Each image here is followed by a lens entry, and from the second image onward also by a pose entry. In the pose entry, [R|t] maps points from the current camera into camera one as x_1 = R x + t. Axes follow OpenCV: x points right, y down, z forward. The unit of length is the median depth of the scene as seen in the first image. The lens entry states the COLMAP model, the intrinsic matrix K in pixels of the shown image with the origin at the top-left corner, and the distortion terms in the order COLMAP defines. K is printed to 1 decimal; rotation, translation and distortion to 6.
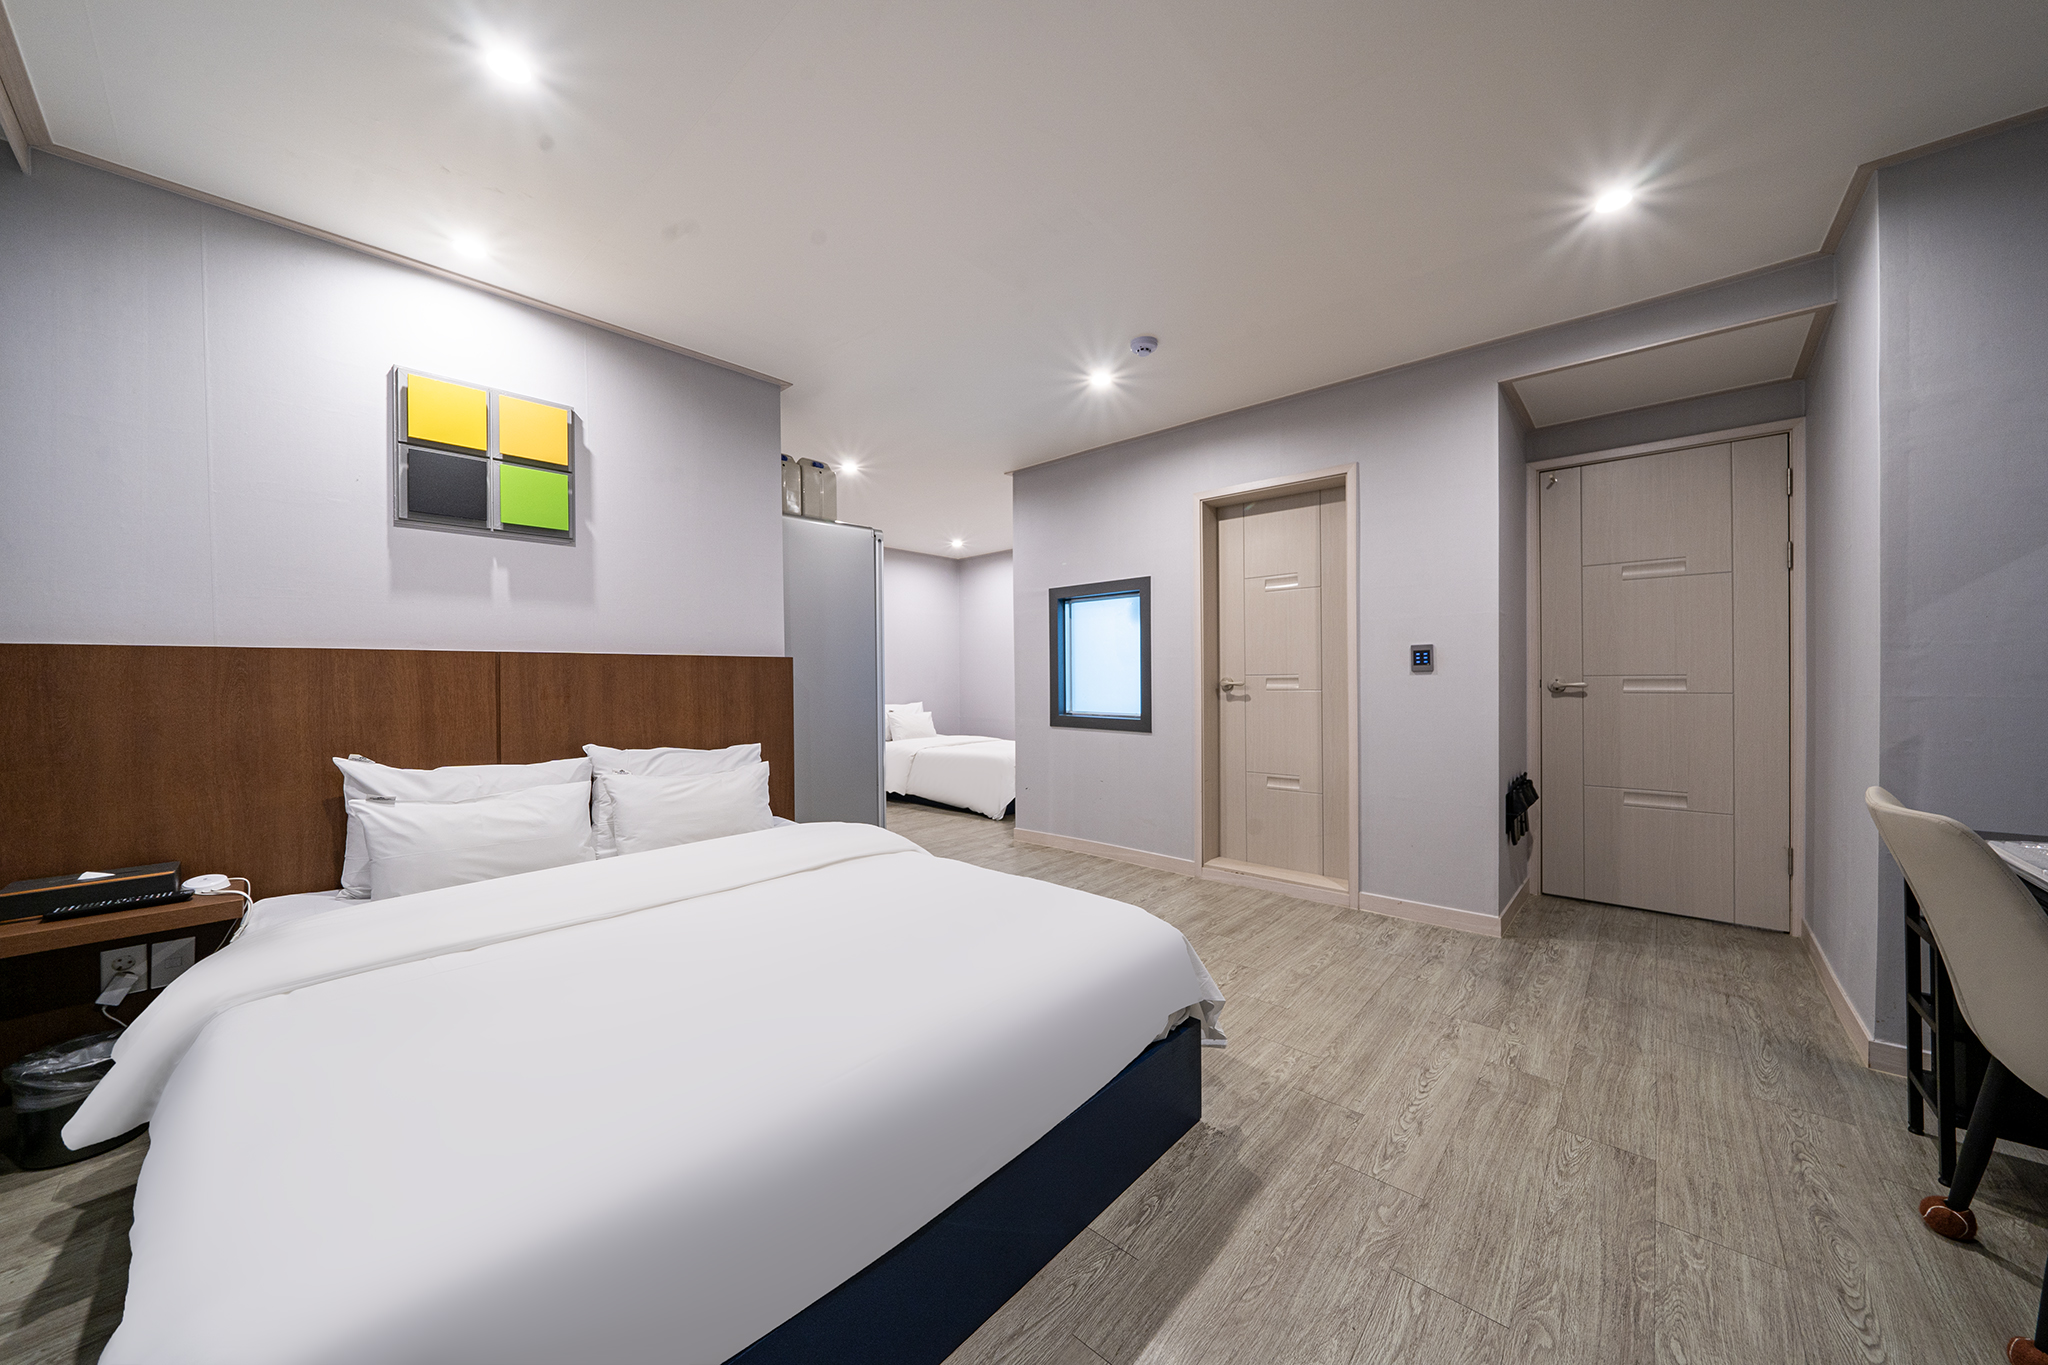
lens RADIAL K [[701.9, 0, 1036.7], [0, 701.9, 688.8], [0, 0, 1]] dist [0.000175, 0.000385]
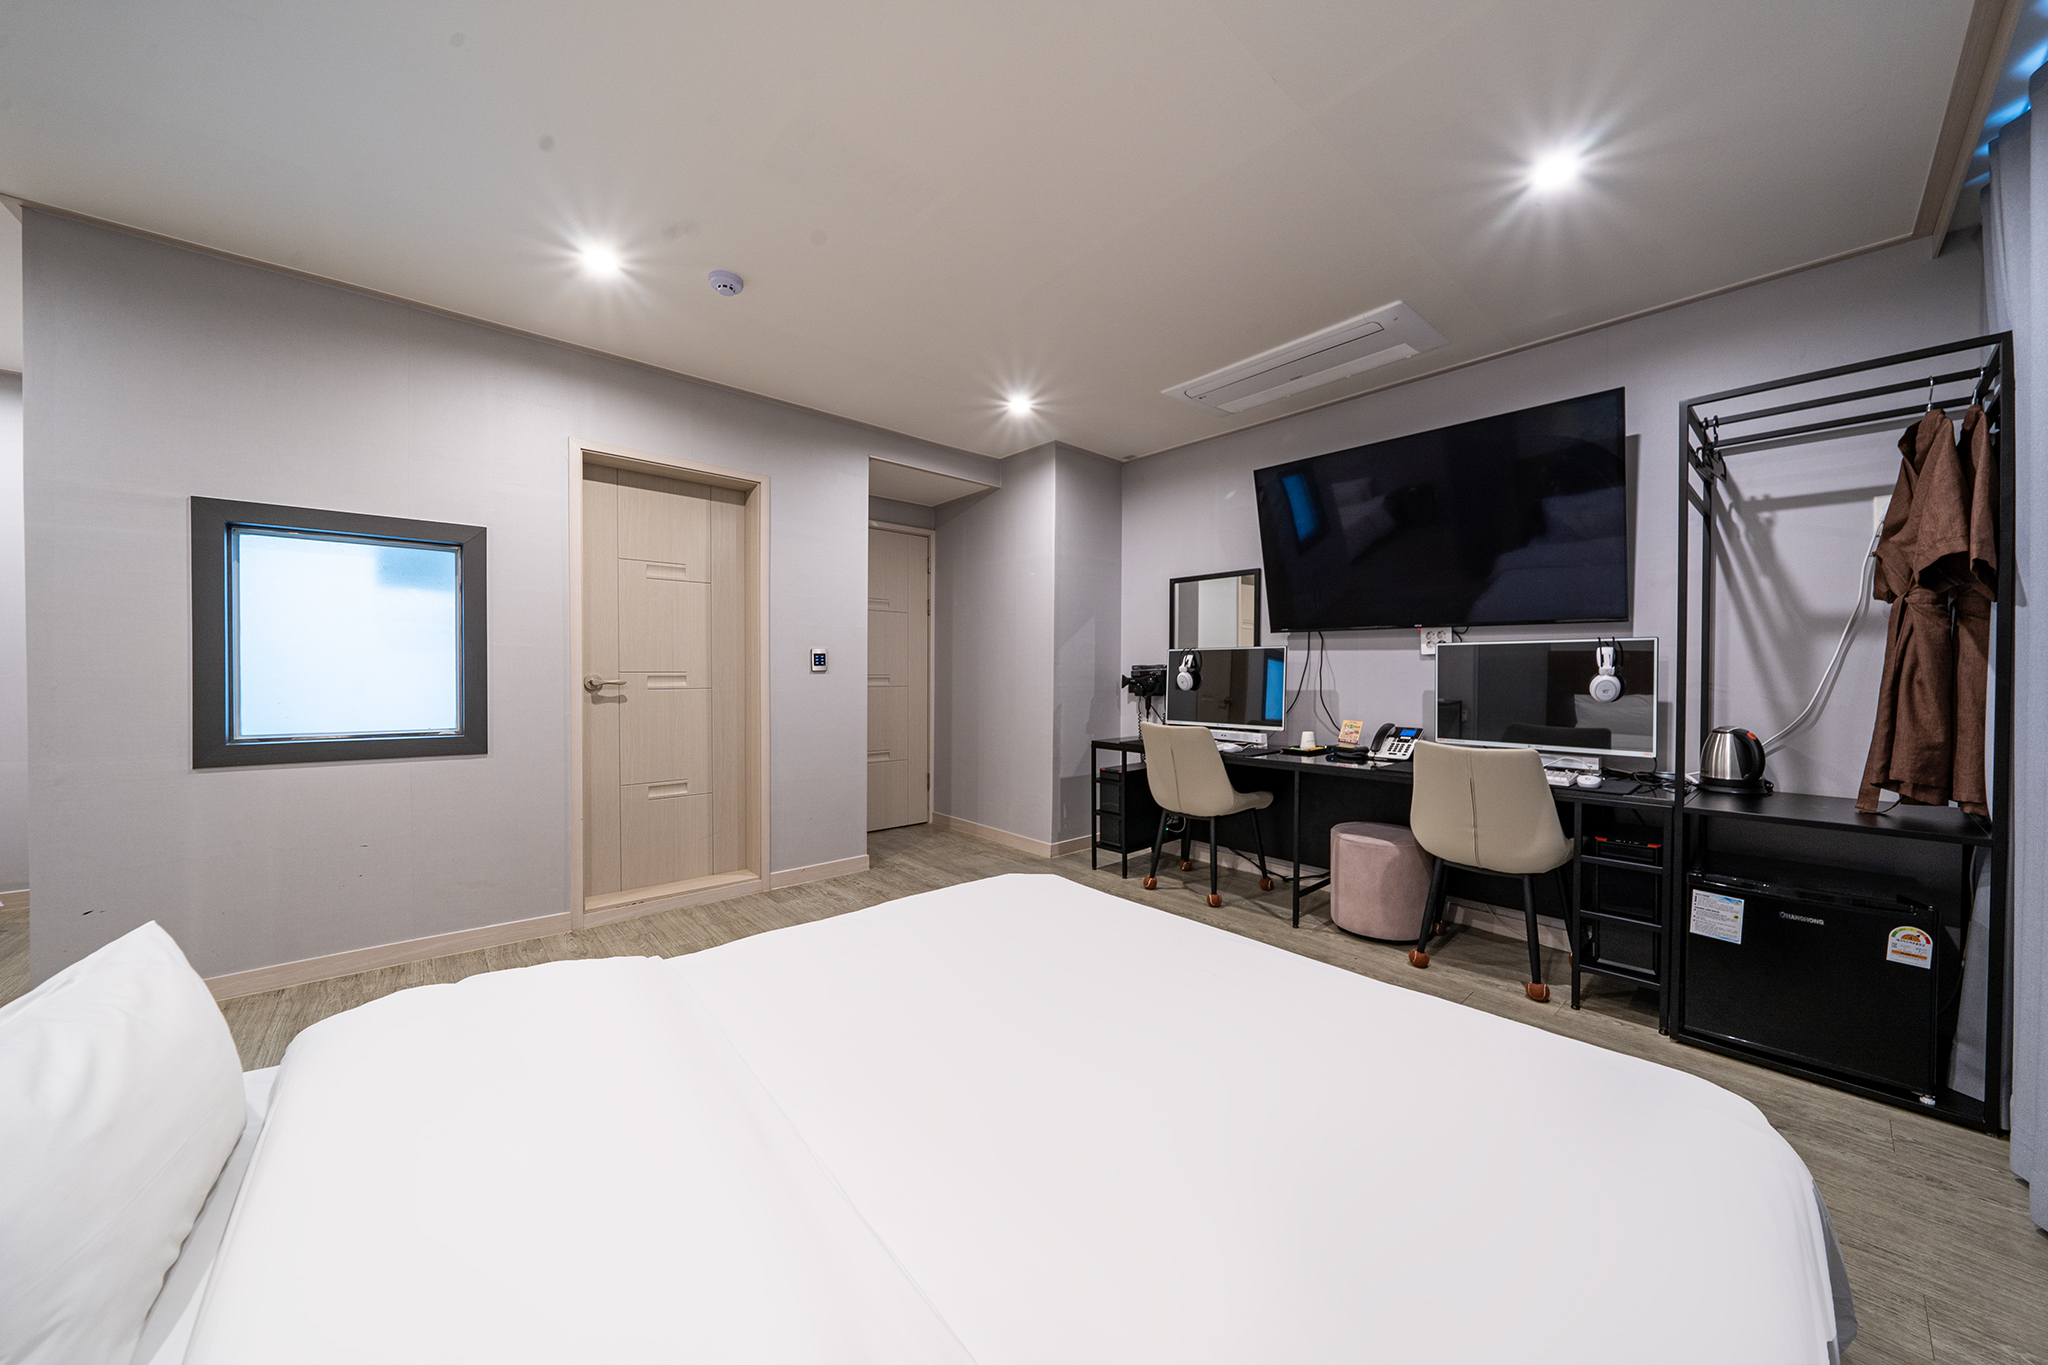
lens RADIAL K [[701.9, 0, 1048.2], [0, 701.9, 686.7], [0, 0, 1]] dist [0.000175, 0.000385]
pose [[0.103589, -0.013425, 0.994530, -0.540940], [0.008192, 0.999887, 0.012644, -0.008842], [-0.994586, 0.006838, 0.103687, 0.434919]]
